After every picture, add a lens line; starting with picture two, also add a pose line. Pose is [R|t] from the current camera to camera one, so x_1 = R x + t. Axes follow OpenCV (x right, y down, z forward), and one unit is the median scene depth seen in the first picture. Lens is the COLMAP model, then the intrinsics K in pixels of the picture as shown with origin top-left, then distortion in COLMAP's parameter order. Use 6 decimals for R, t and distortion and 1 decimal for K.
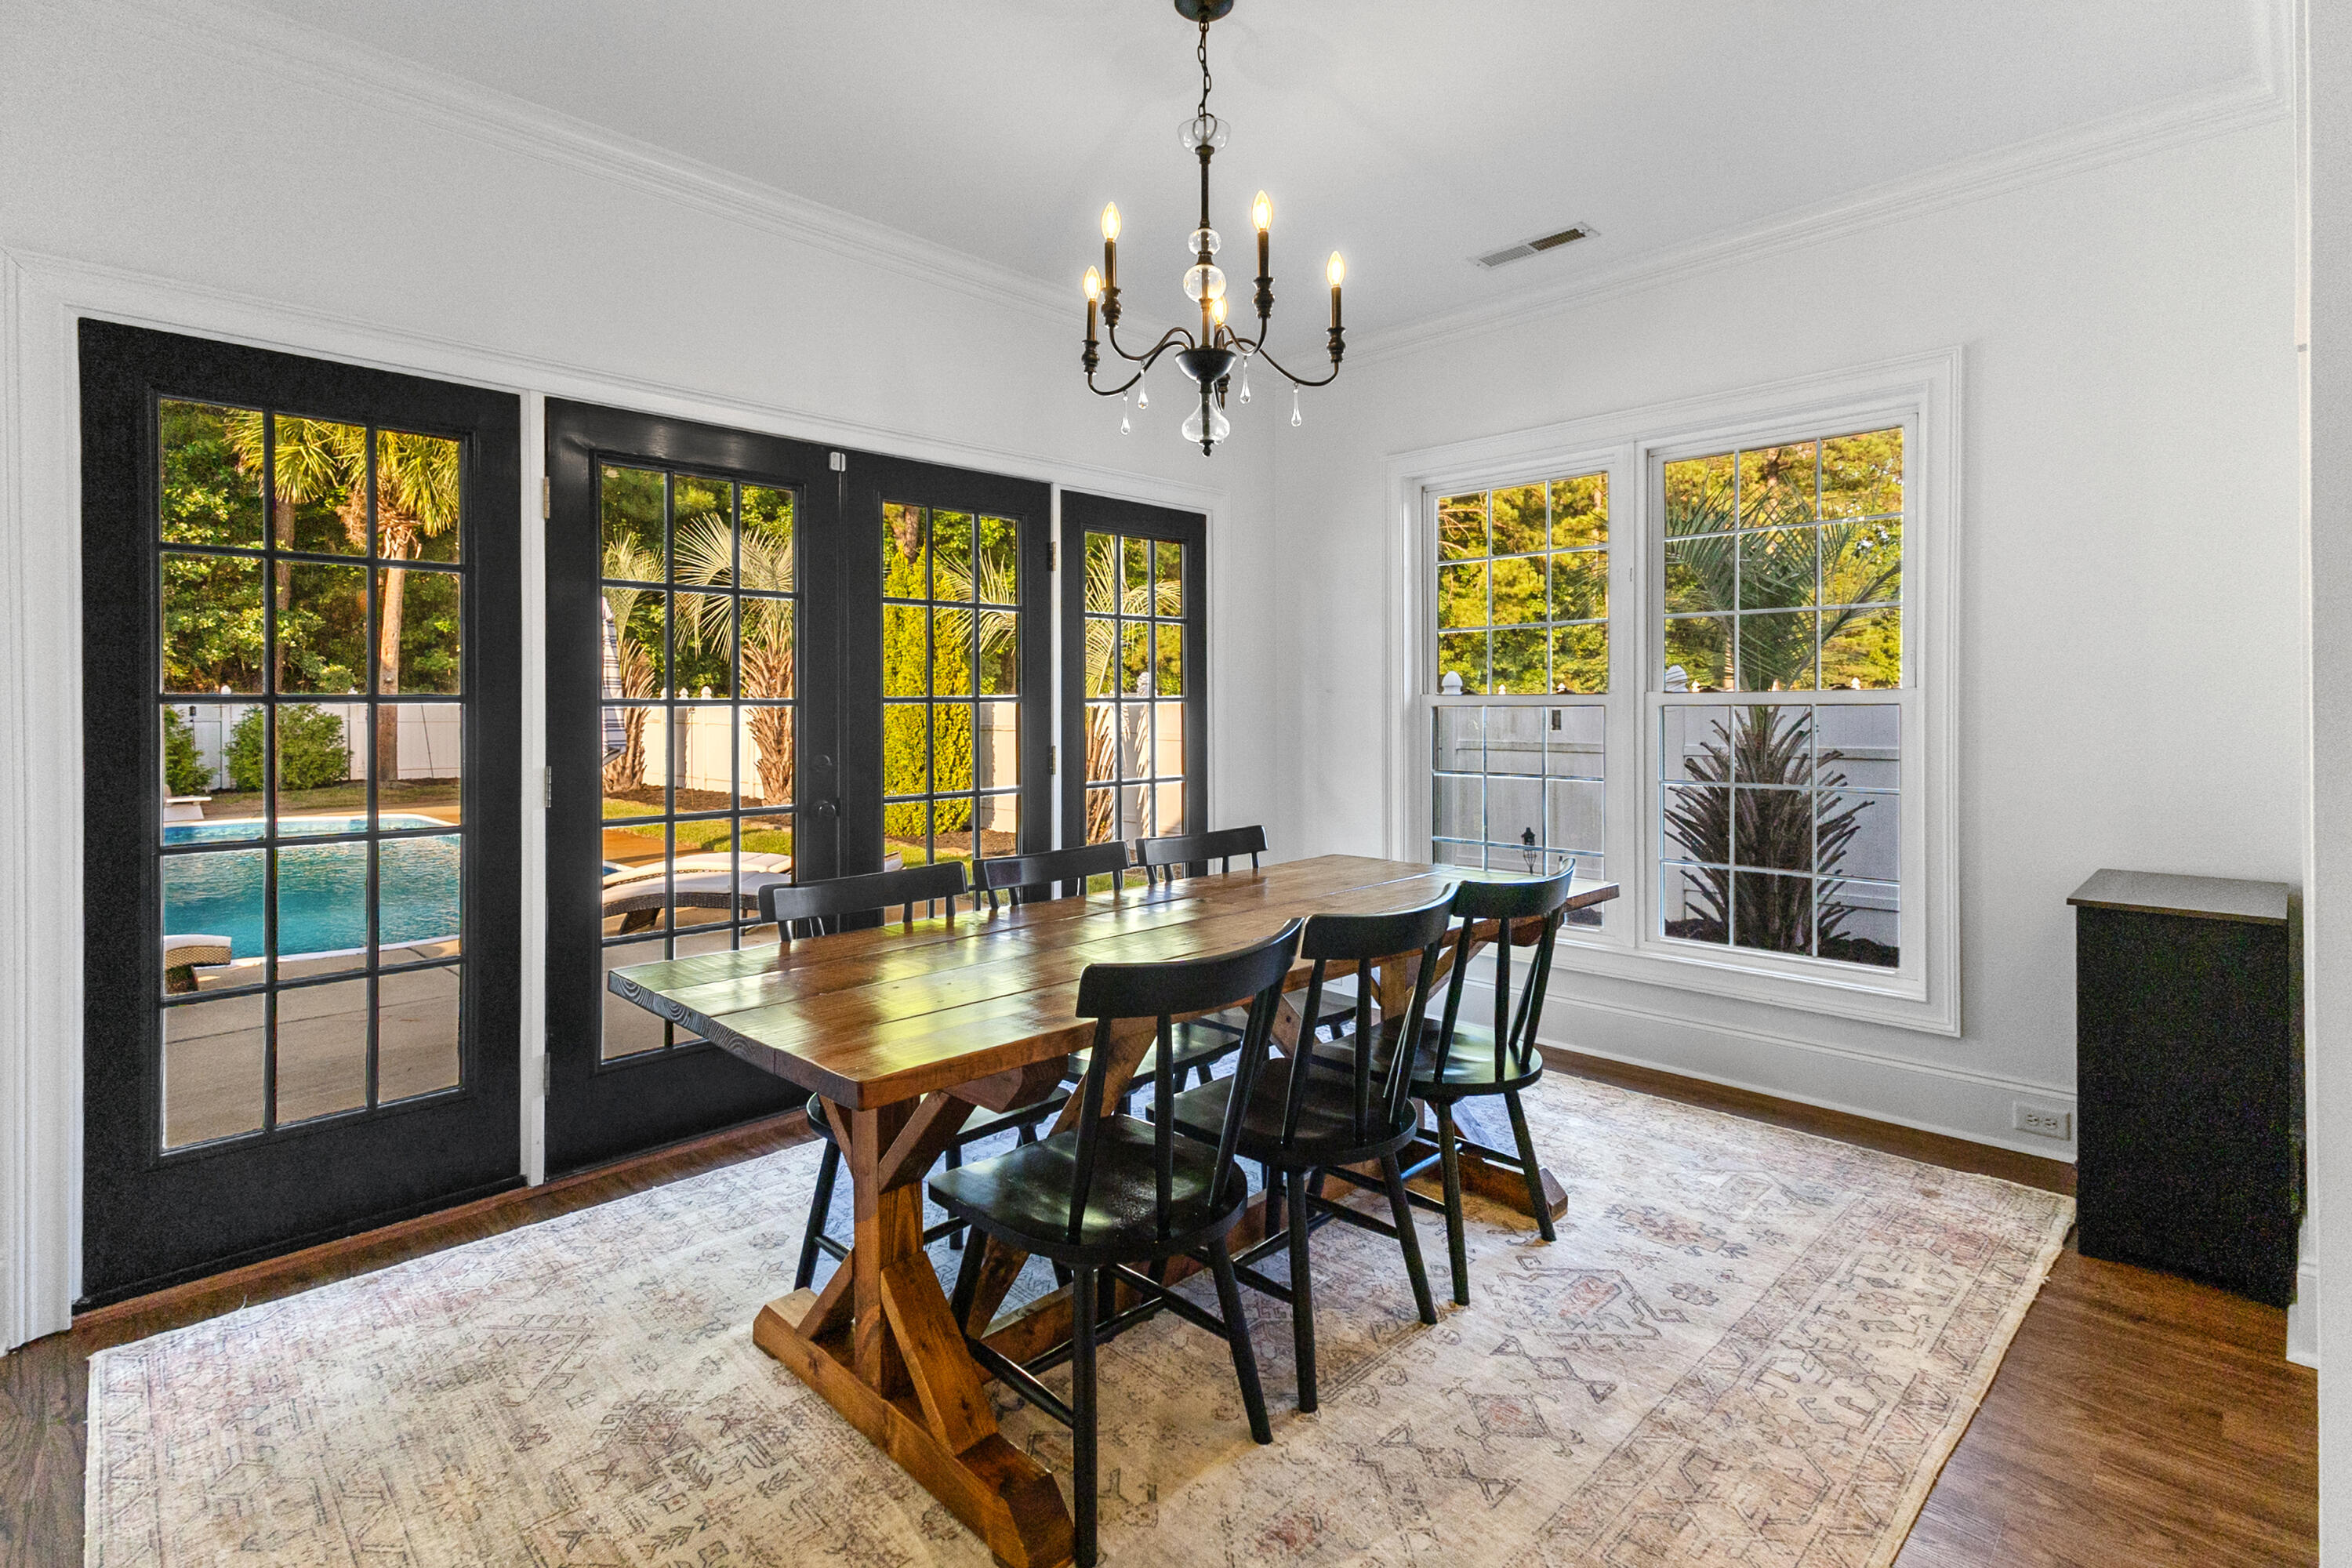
lens RADIAL K [[1097.0, 0, 1196.0], [0, 1097.0, 689.2], [0, 0, 1]] dist [0.019736, -0.005374]
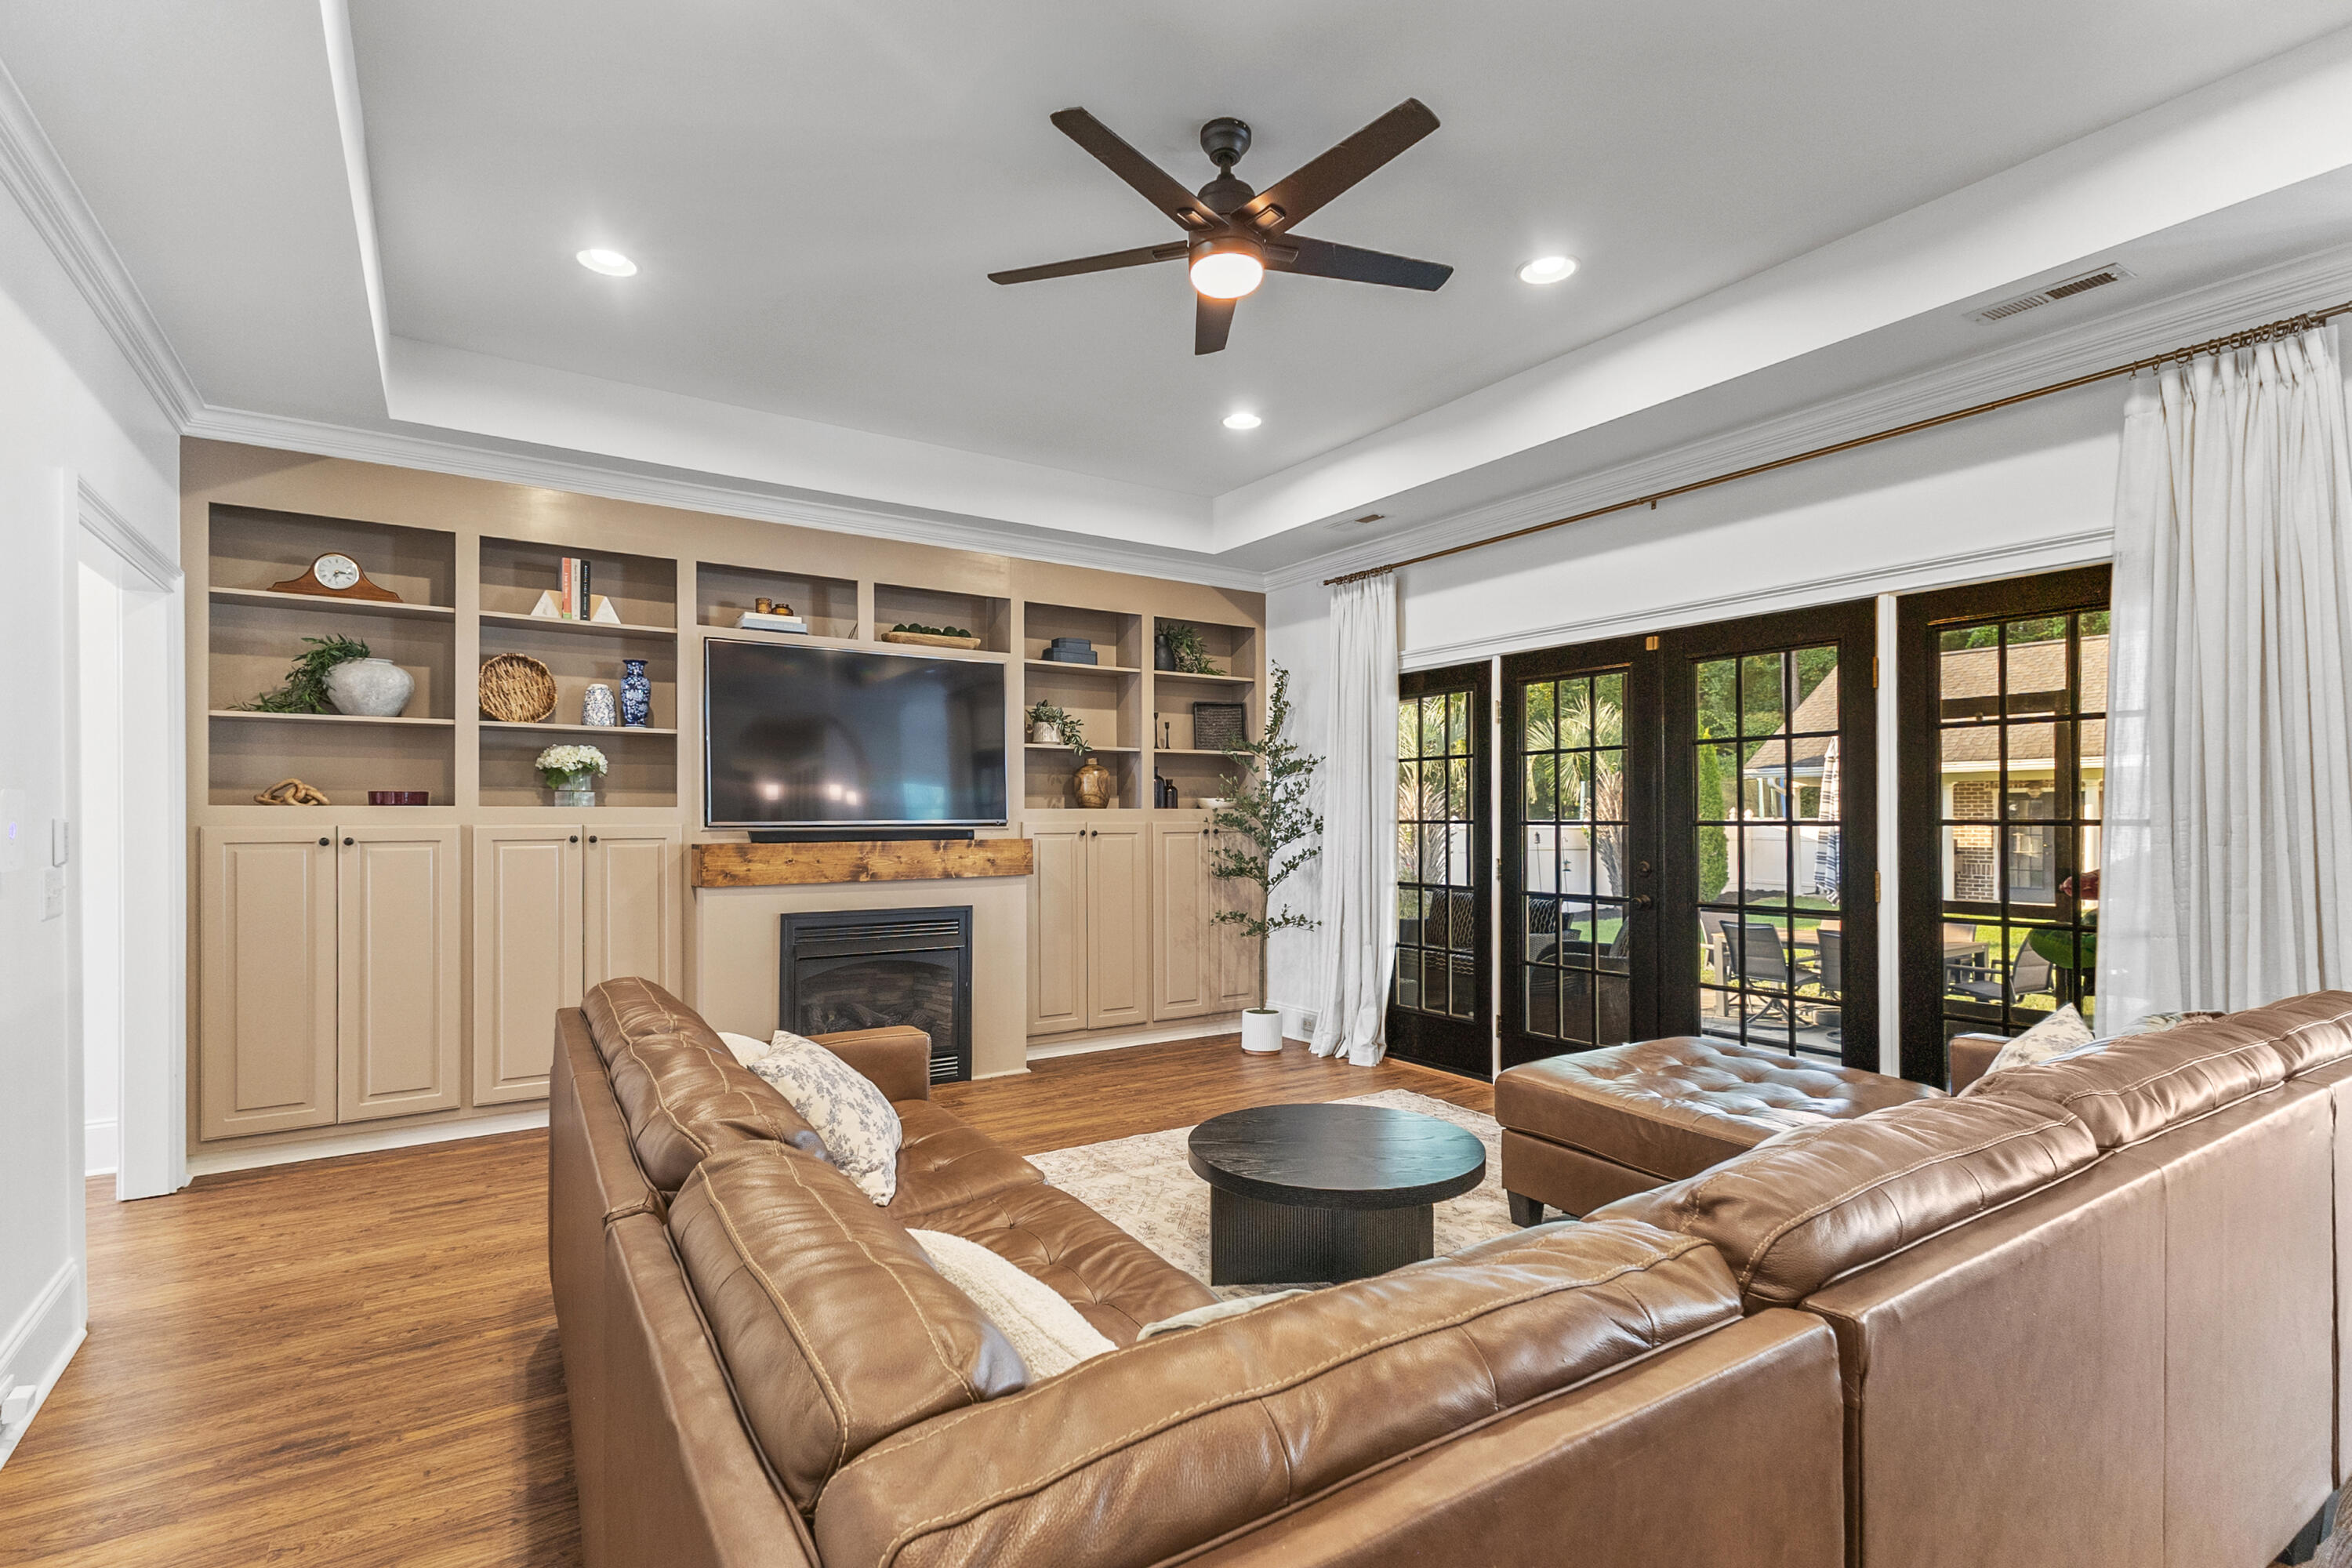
lens RADIAL K [[1097.0, 0, 1175.7], [0, 1097.0, 815.9], [0, 0, 1]] dist [0.019736, -0.005374]
pose [[-0.231687, -0.002842, -0.972786, 1.103127], [0.004162, 0.999984, -0.003912, 0.003309], [0.972782, -0.004955, -0.231671, 0.756359]]
